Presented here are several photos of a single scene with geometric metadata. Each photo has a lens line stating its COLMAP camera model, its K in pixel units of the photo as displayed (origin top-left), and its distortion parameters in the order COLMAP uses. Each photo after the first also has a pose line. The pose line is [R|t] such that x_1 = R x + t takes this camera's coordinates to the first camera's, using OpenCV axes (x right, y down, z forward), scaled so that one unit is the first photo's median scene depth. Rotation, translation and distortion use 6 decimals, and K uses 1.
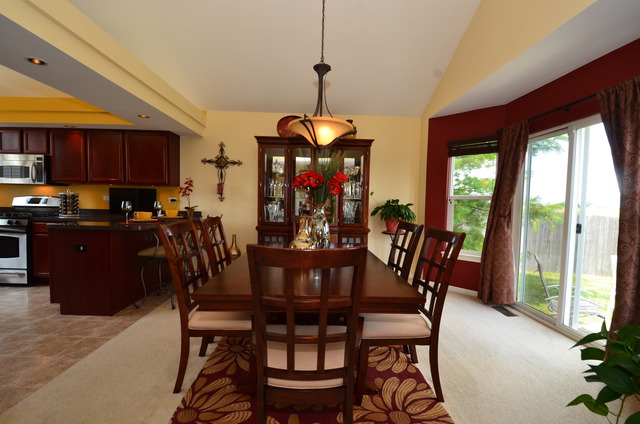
lens RADIAL K [[276.5, 0, 320.0], [0, 276.5, 216.4], [0, 0, 1]] dist [0.001779, -0.014921]
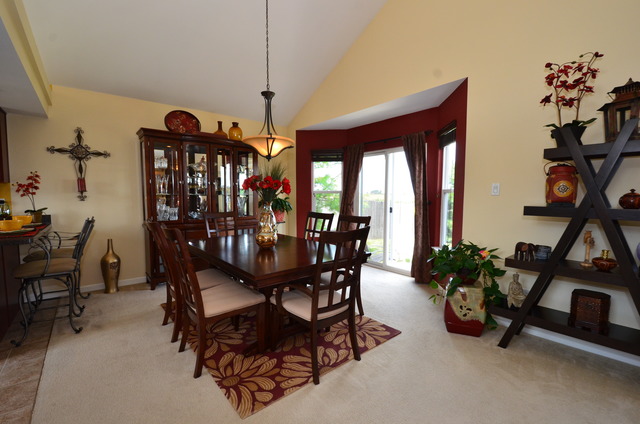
lens RADIAL K [[276.5, 0, 320.0], [0, 276.5, 216.4], [0, 0, 1]] dist [0.001779, -0.014921]
pose [[0.781907, -0.069599, 0.619498, -0.343091], [0.046495, 0.997491, 0.053381, -0.020281], [-0.621659, -0.012936, 0.783181, -0.077037]]
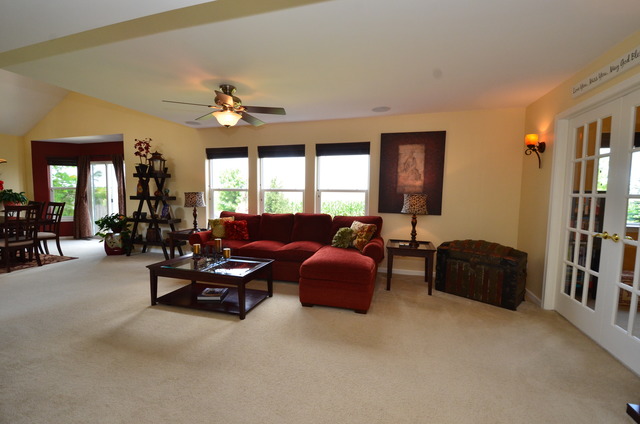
lens RADIAL K [[276.7, 0, 309.3], [0, 276.7, 211.7], [0, 0, 1]] dist [-0.017785, -0.000528]
pose [[0.315588, -0.081584, 0.945383, -0.664937], [0.038170, 0.996582, 0.073260, 0.018101], [-0.948128, 0.012965, 0.317623, -1.120208]]
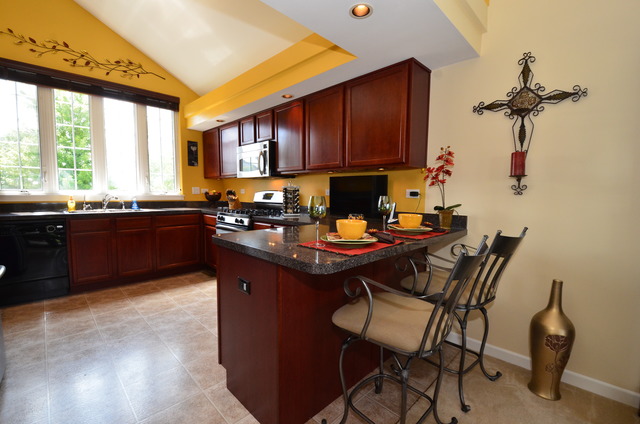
lens RADIAL K [[276.5, 0, 320.0], [0, 276.5, 216.4], [0, 0, 1]] dist [0.001779, -0.014921]
pose [[0.682345, 0.044941, -0.729648, -0.276411], [-0.027456, 0.998980, 0.035854, -0.029916], [0.730515, -0.004432, 0.682883, 0.526829]]
